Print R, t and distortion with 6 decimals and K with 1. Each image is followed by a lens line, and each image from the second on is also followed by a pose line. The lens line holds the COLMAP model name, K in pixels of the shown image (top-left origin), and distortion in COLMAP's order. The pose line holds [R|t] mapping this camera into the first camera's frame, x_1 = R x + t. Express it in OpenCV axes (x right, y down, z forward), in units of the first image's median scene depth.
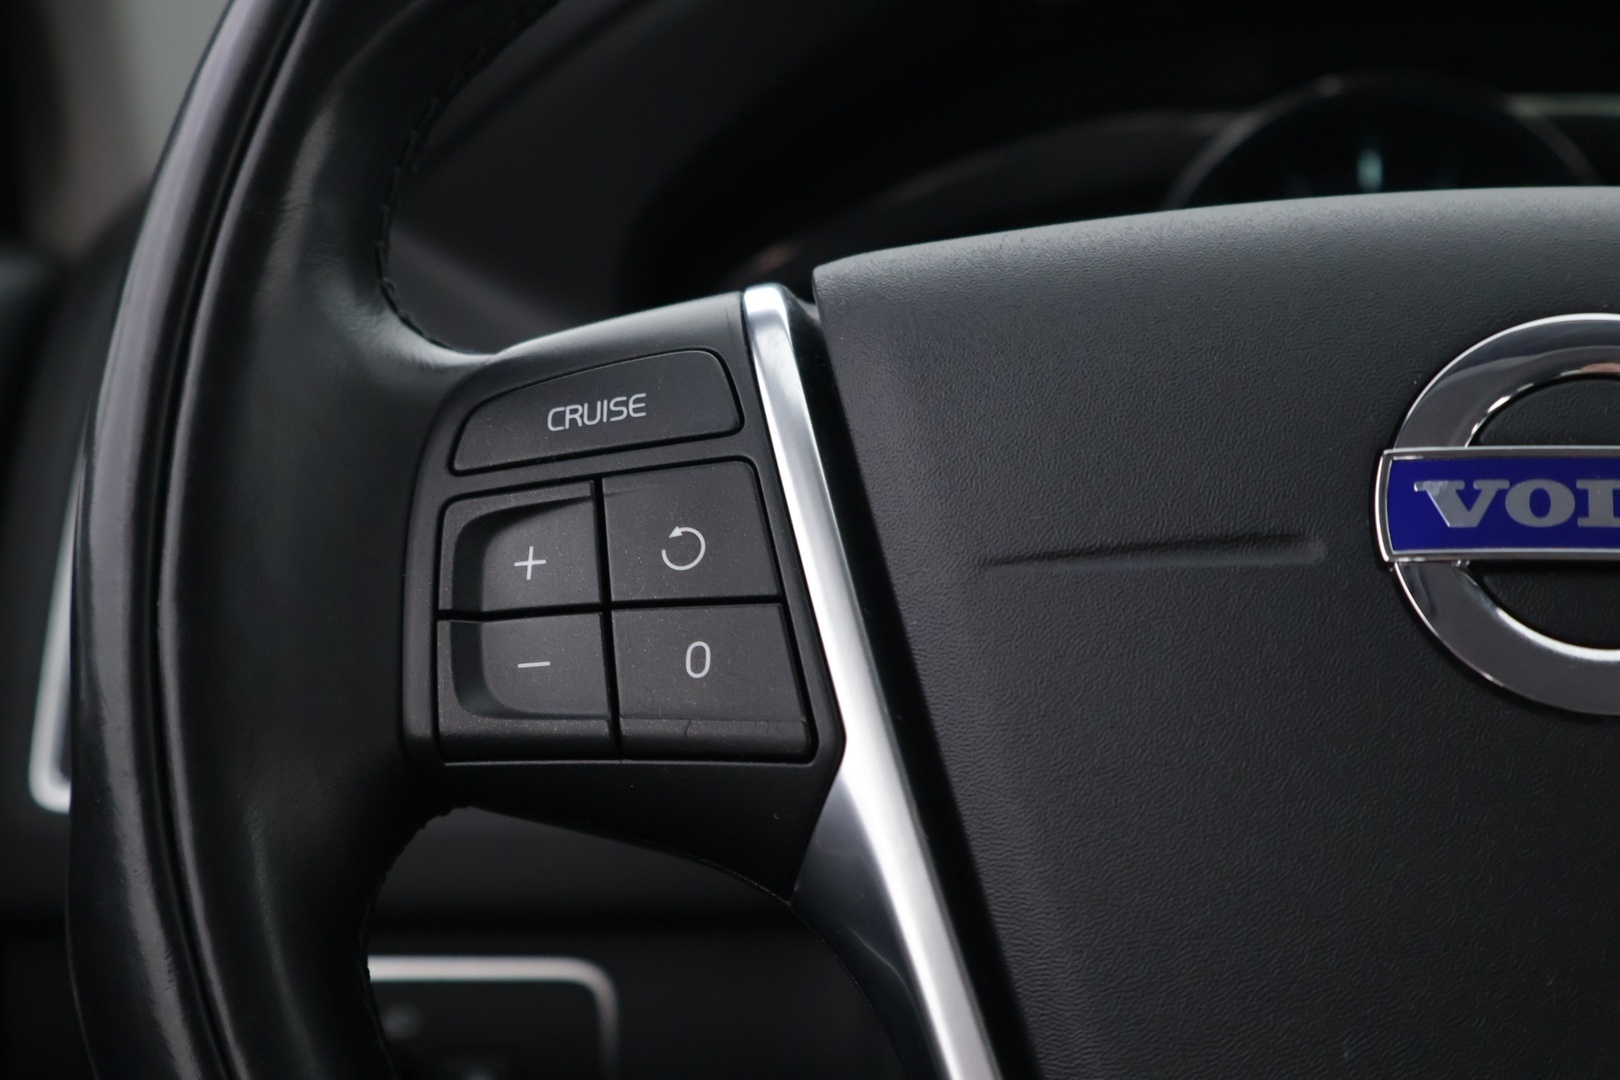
lens RADIAL K [[2612.1, 0, 814.1], [0, 2612.1, 532.0], [0, 0, 1]] dist [0.021504, 0.000000]
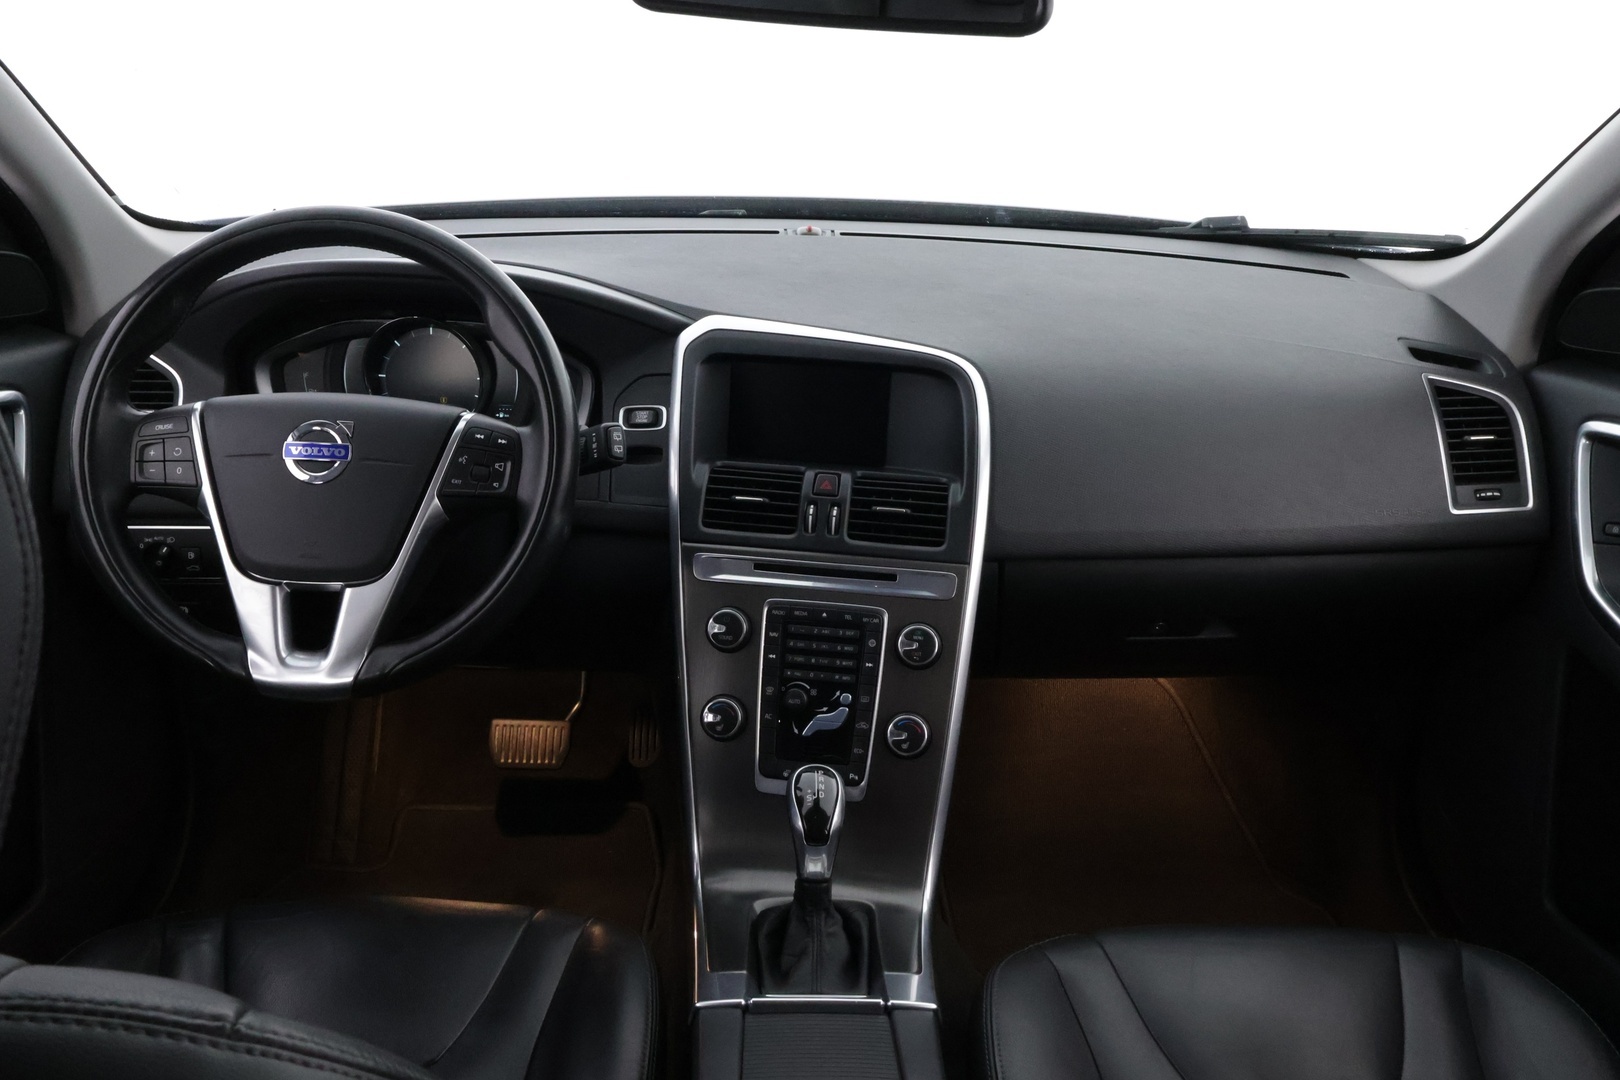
lens RADIAL K [[1344.7, 0, 806.0], [0, 1344.7, 541.1], [0, 0, 1]] dist [-0.006578, 0.006067]
pose [[0.982555, 0.003770, 0.185933, 0.790974], [-0.034388, 0.986237, 0.161724, -0.337819], [-0.182764, -0.165296, 0.969162, -2.282464]]
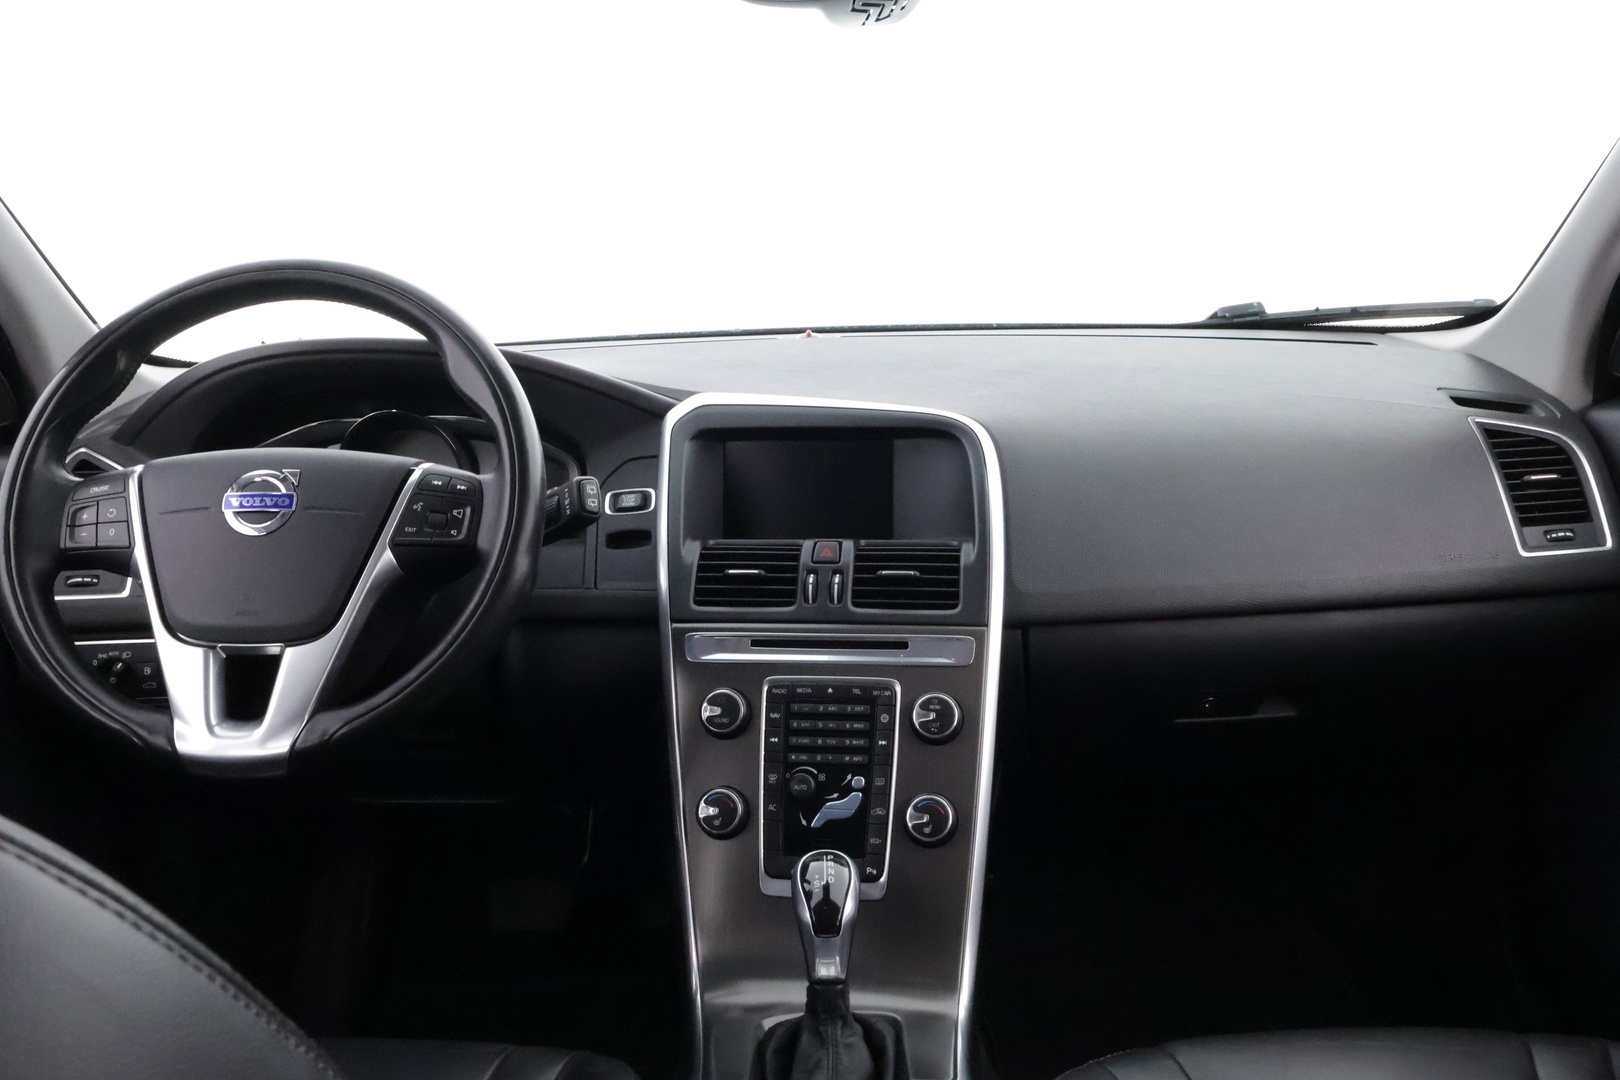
lens RADIAL K [[1344.7, 0, 809.4], [0, 1344.7, 546.1], [0, 0, 1]] dist [-0.006578, 0.006067]
pose [[0.988379, -0.012814, 0.151469, 0.975276], [0.016628, 0.999575, -0.023939, 0.168365], [-0.151098, 0.026179, 0.988172, -2.033493]]
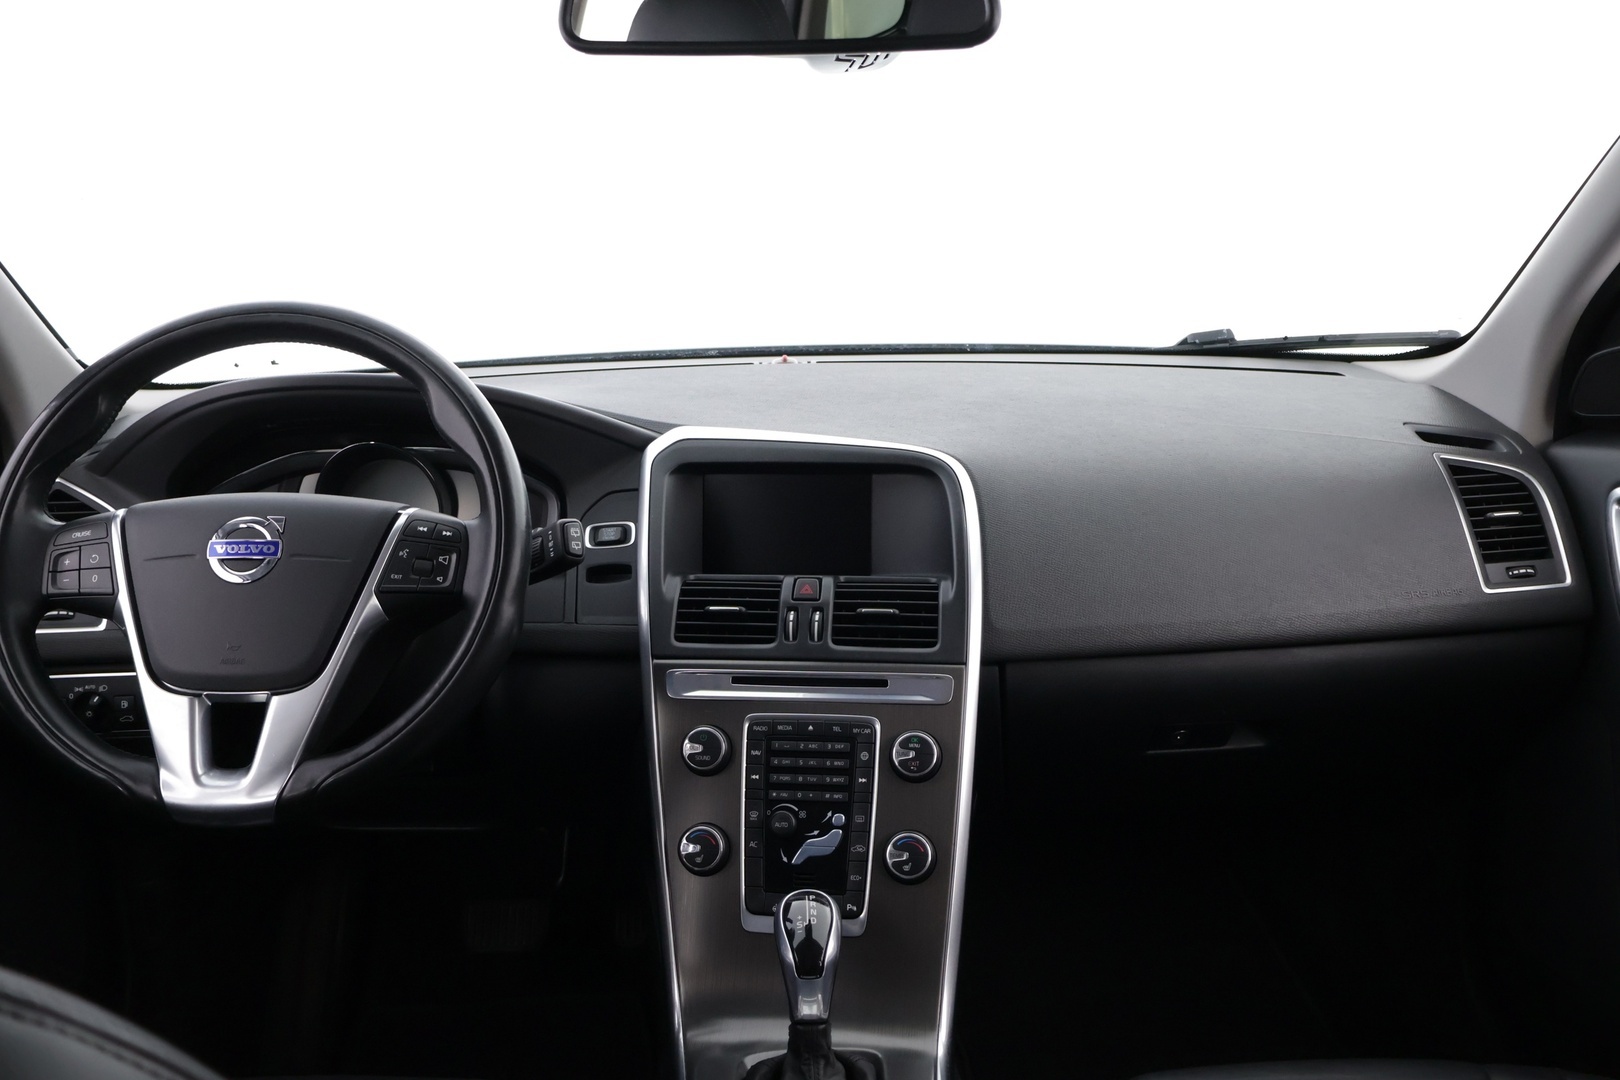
lens RADIAL K [[1344.7, 0, 806.5], [0, 1344.7, 544.3], [0, 0, 1]] dist [-0.006578, 0.006067]
pose [[0.983917, -0.011854, 0.178234, 0.921840], [0.014407, 0.999811, -0.013038, 0.034083], [-0.178046, 0.015397, 0.983902, -2.061771]]
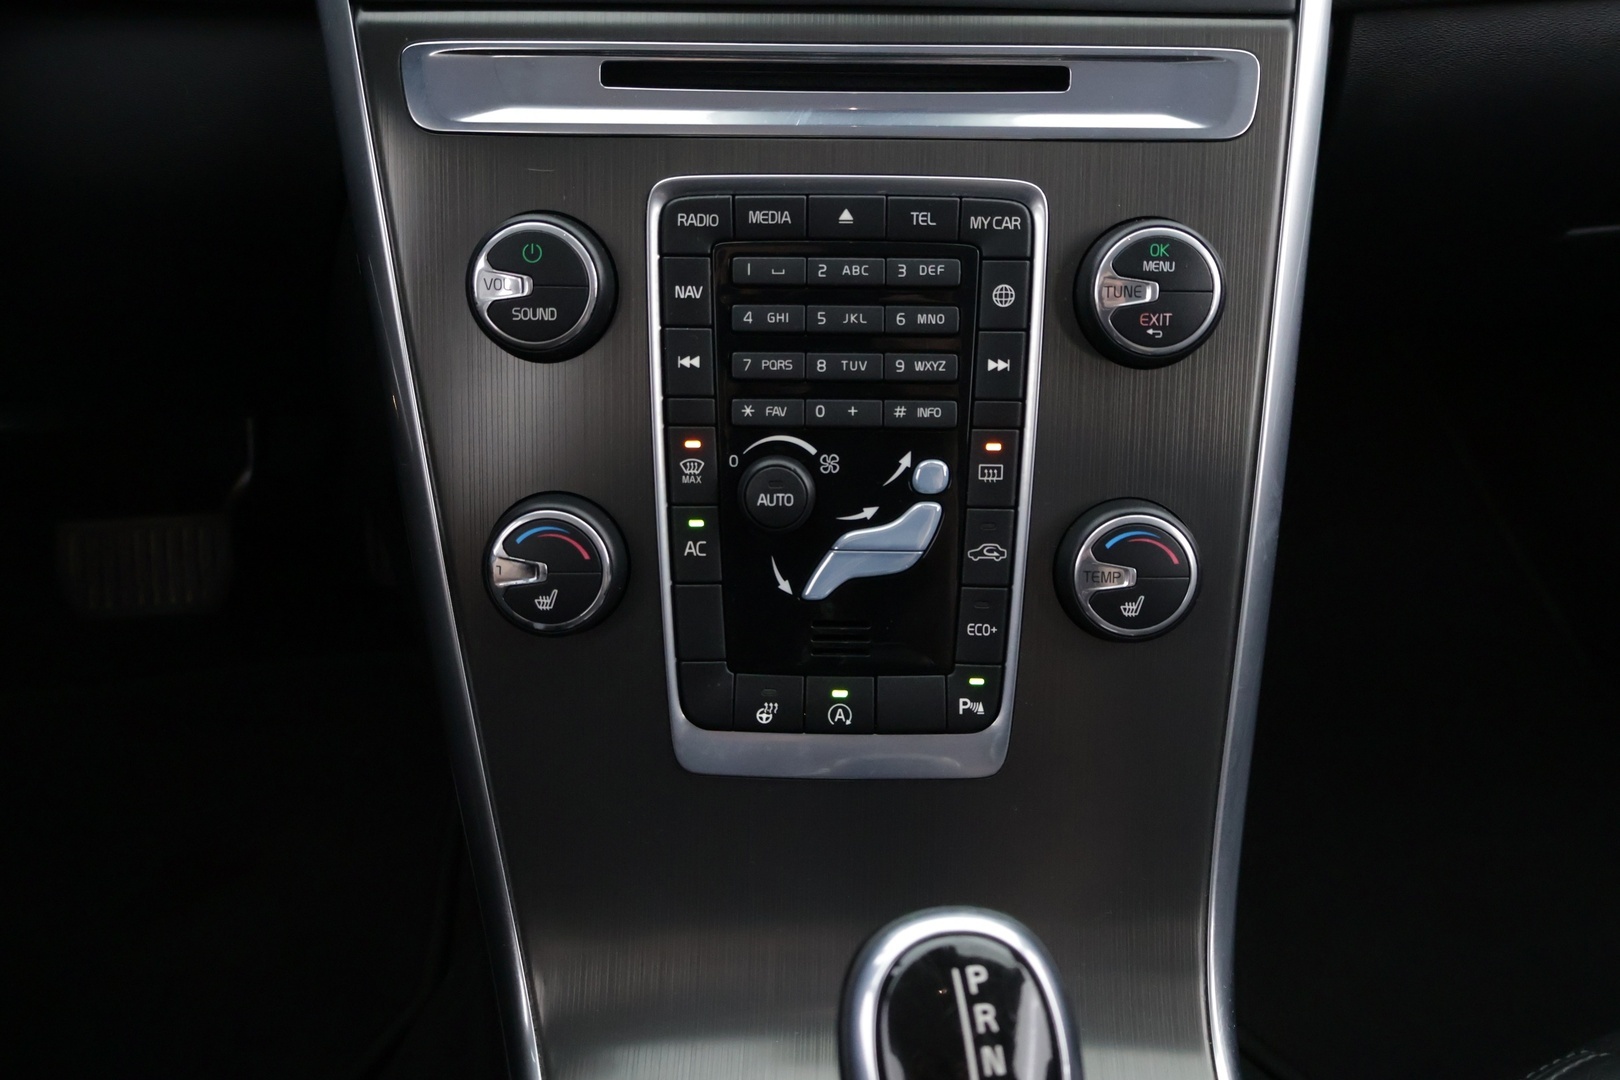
lens RADIAL K [[1539.9, 0, 807.4], [0, 1539.9, 551.3], [0, 0, 1]] dist [-0.002211, 0.000000]
pose [[0.952056, -0.131309, 0.276310, 1.087071], [0.013931, 0.920871, 0.389618, 0.194448], [-0.305607, -0.367089, 0.878550, -0.054211]]
